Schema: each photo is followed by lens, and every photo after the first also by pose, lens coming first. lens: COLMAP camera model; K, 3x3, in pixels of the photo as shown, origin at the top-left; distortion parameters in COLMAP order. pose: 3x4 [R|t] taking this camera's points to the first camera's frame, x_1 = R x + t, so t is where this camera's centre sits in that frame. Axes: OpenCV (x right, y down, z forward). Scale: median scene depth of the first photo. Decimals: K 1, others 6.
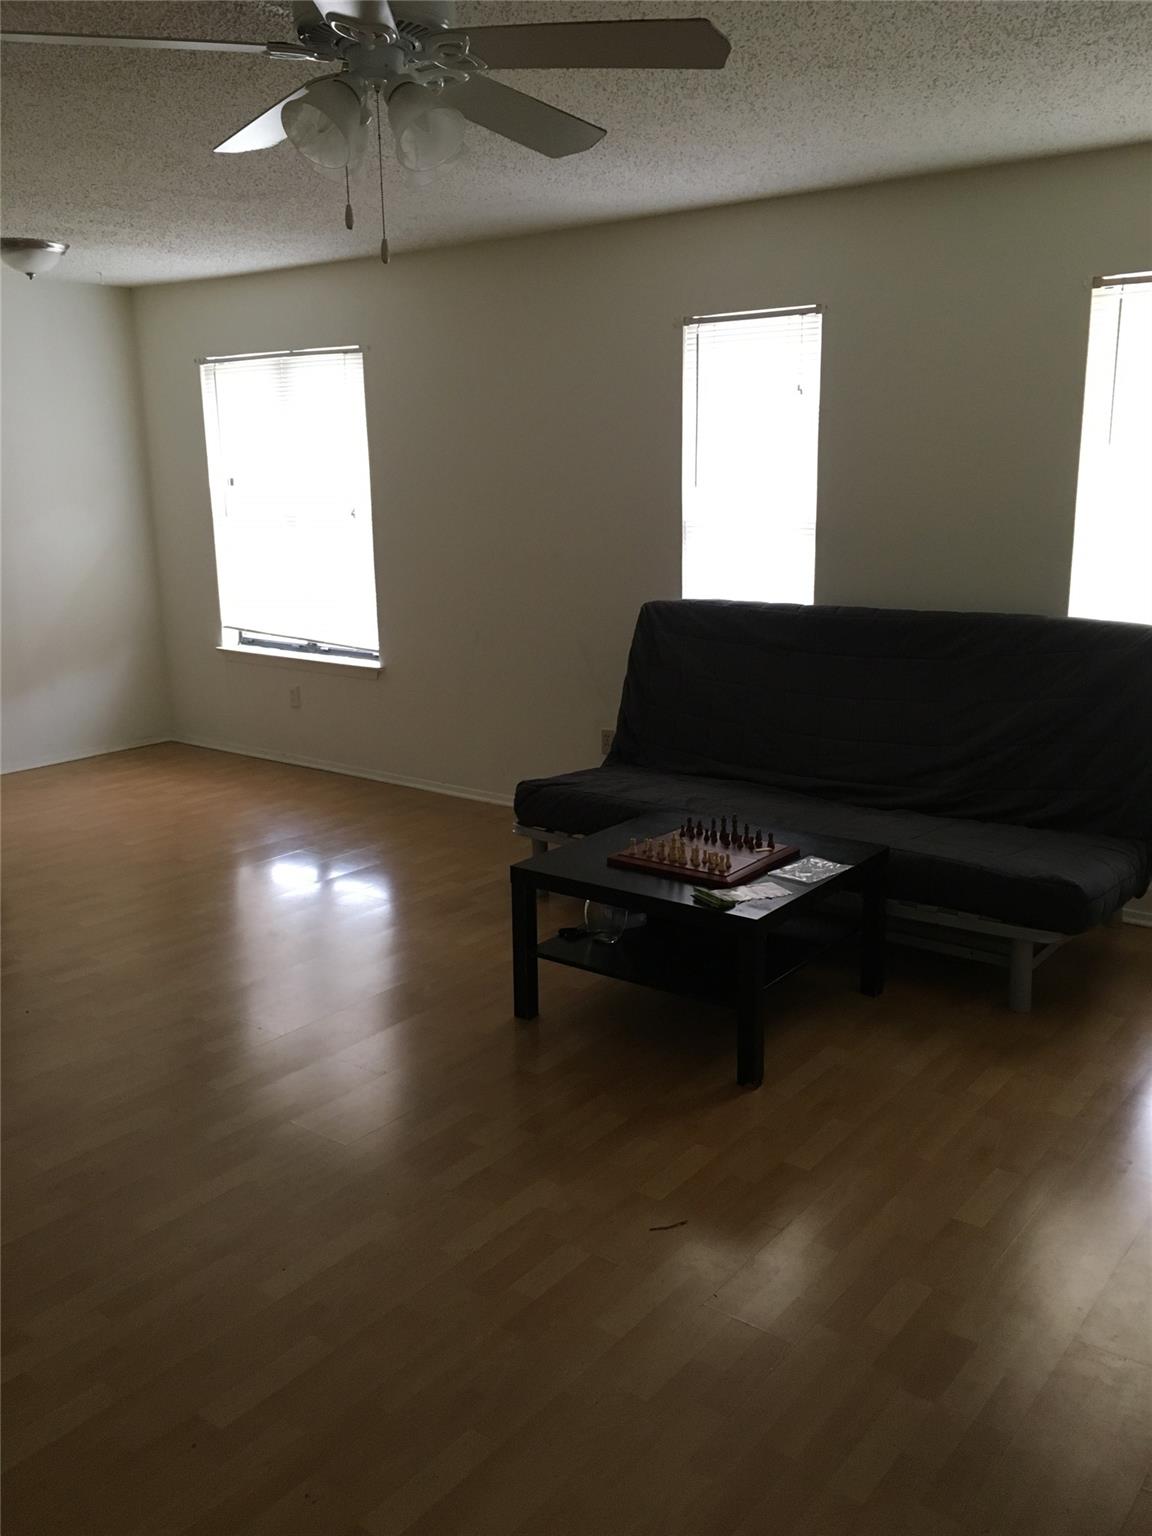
lens RADIAL K [[1302.9, 0, 576.0], [0, 1302.9, 768.0], [0, 0, 1]] dist [0.063525, -0.113398]
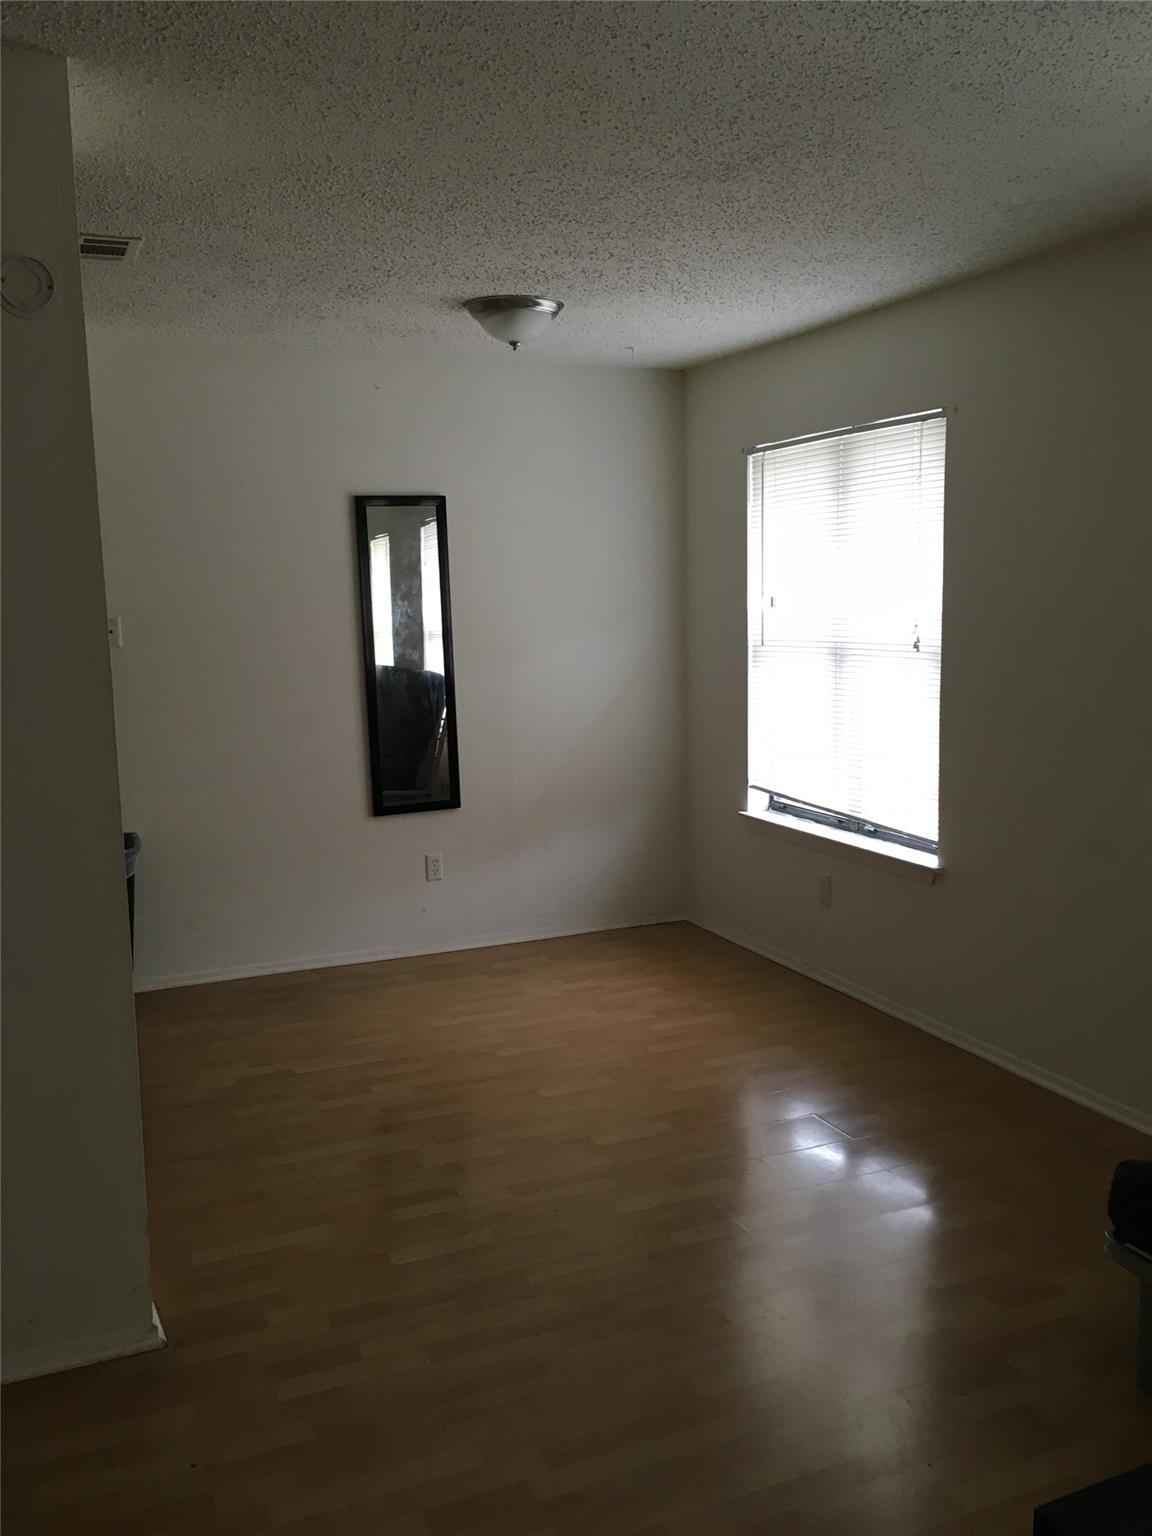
lens RADIAL K [[1302.9, 0, 576.0], [0, 1302.9, 768.0], [0, 0, 1]] dist [0.063525, -0.113398]
pose [[0.880592, 0.058297, -0.470276, 0.001969], [-0.100303, 0.992848, -0.064742, -0.063418], [0.463139, 0.104181, 0.880141, 0.297045]]
